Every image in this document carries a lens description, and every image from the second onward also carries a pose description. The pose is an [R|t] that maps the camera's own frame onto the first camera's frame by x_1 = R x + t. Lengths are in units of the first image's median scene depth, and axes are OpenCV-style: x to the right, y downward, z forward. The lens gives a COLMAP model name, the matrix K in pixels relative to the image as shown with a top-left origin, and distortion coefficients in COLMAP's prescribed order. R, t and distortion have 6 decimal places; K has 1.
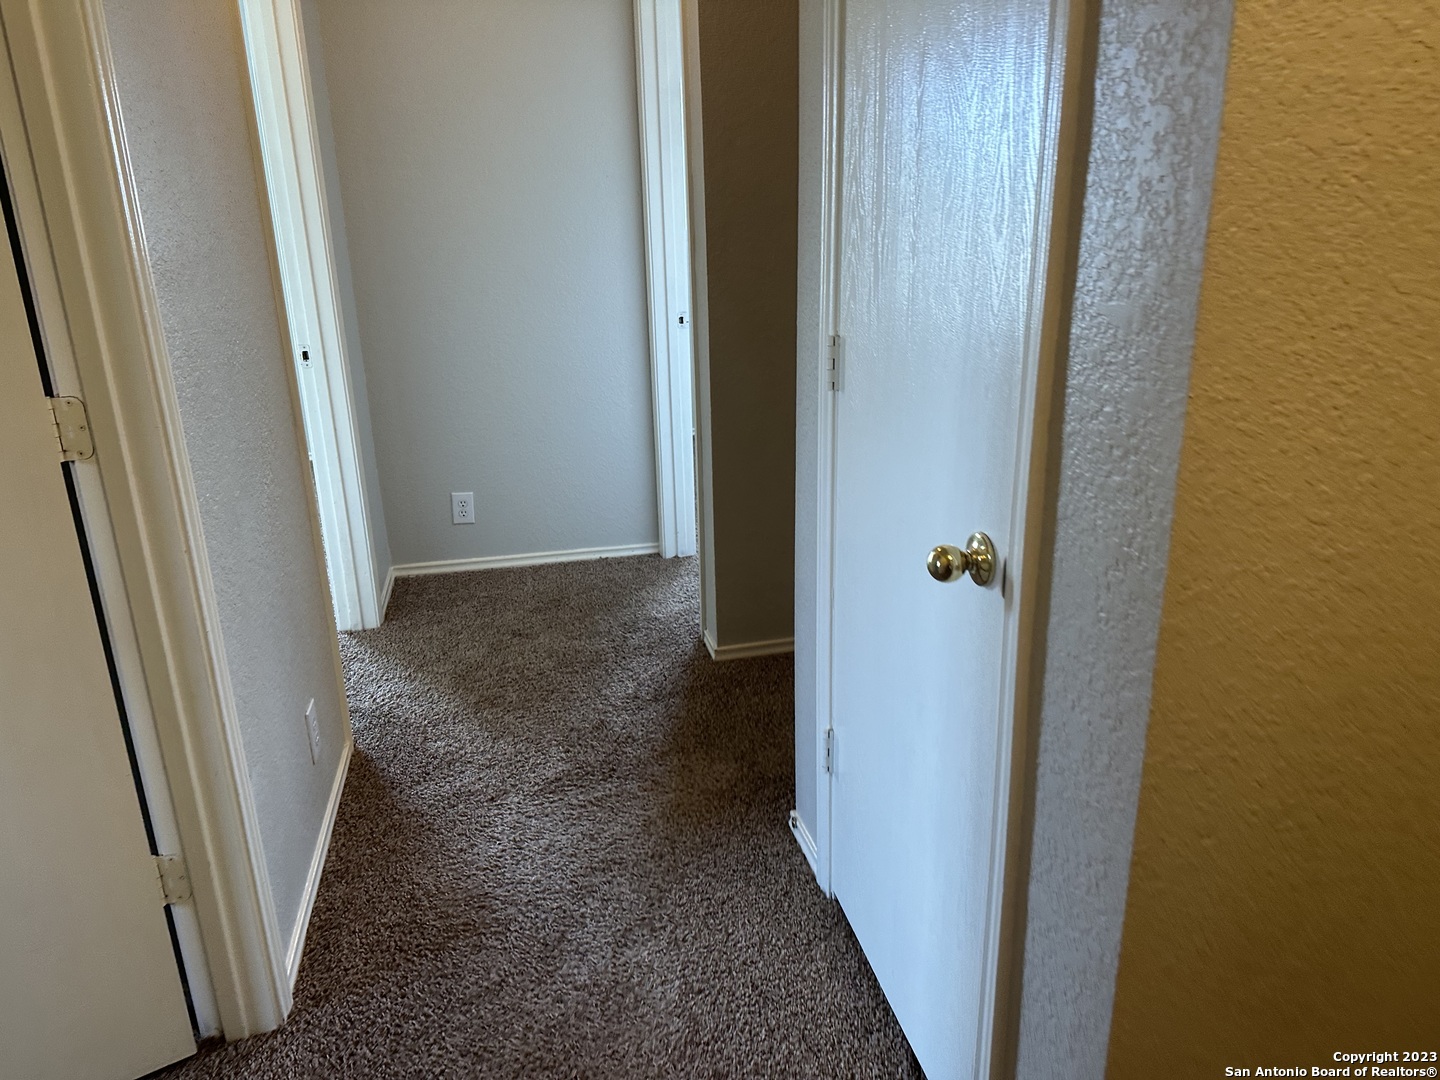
lens RADIAL K [[1005.1, 0, 728.8], [0, 1005.1, 530.6], [0, 0, 1]] dist [0.132604, -0.183329]
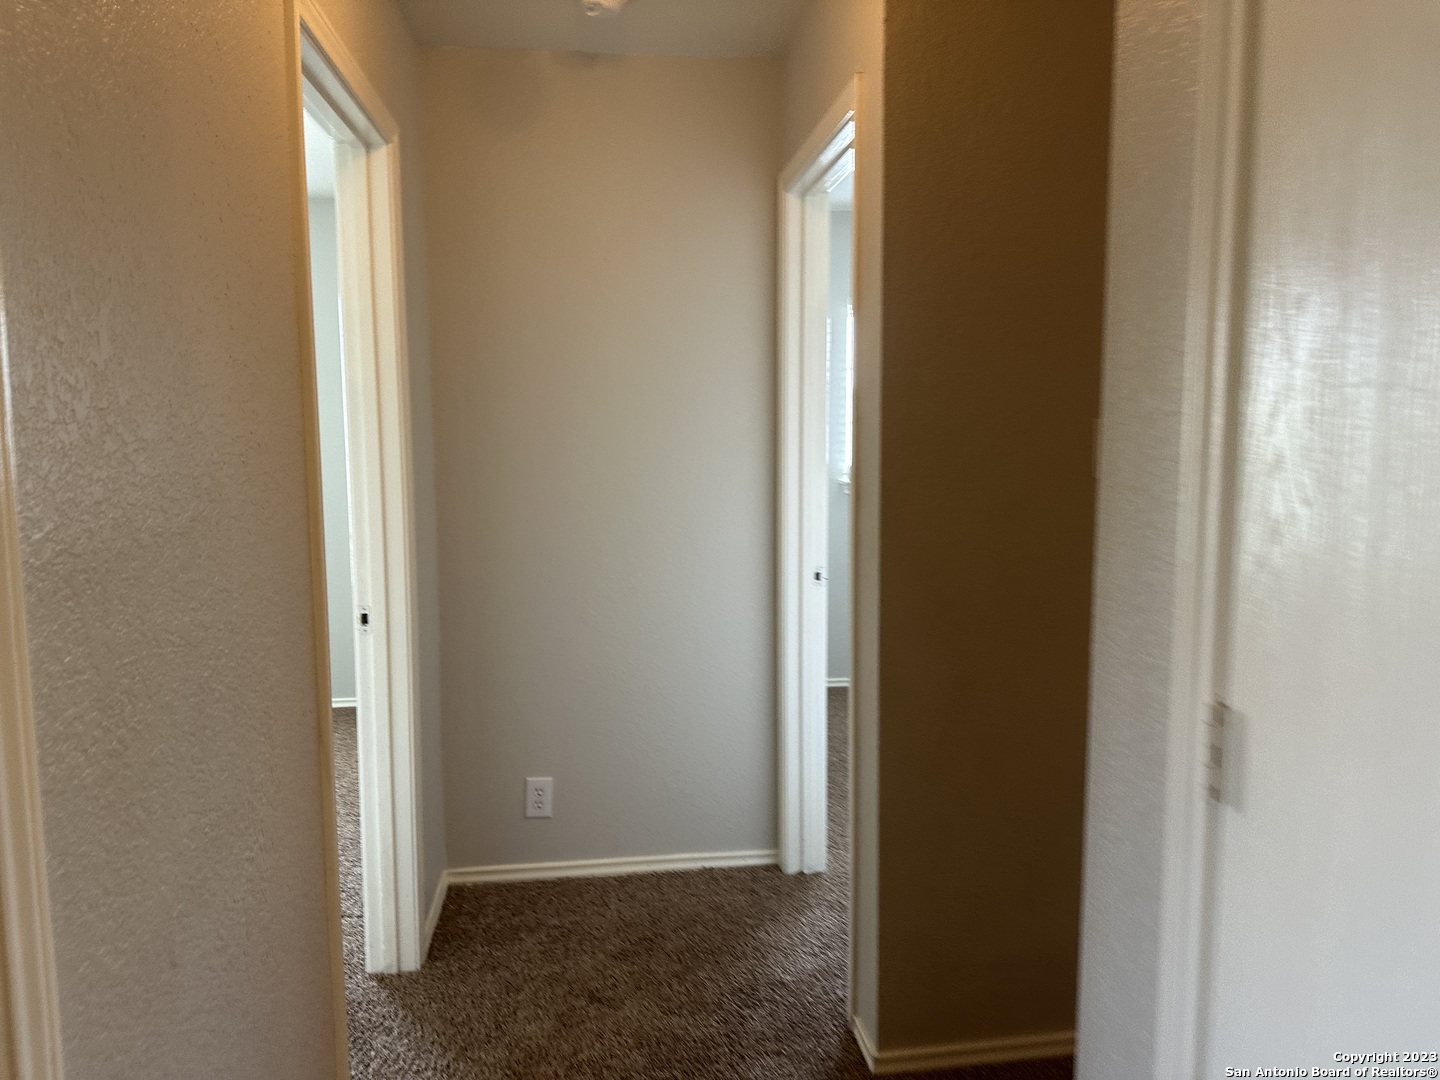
lens RADIAL K [[1005.1, 0, 728.8], [0, 1005.1, 530.6], [0, 0, 1]] dist [0.132604, -0.183329]
pose [[0.996538, 0.021891, -0.080209, -0.055903], [-0.038069, 0.977787, -0.206114, -0.075365], [0.073915, 0.208454, 0.975235, 0.194186]]
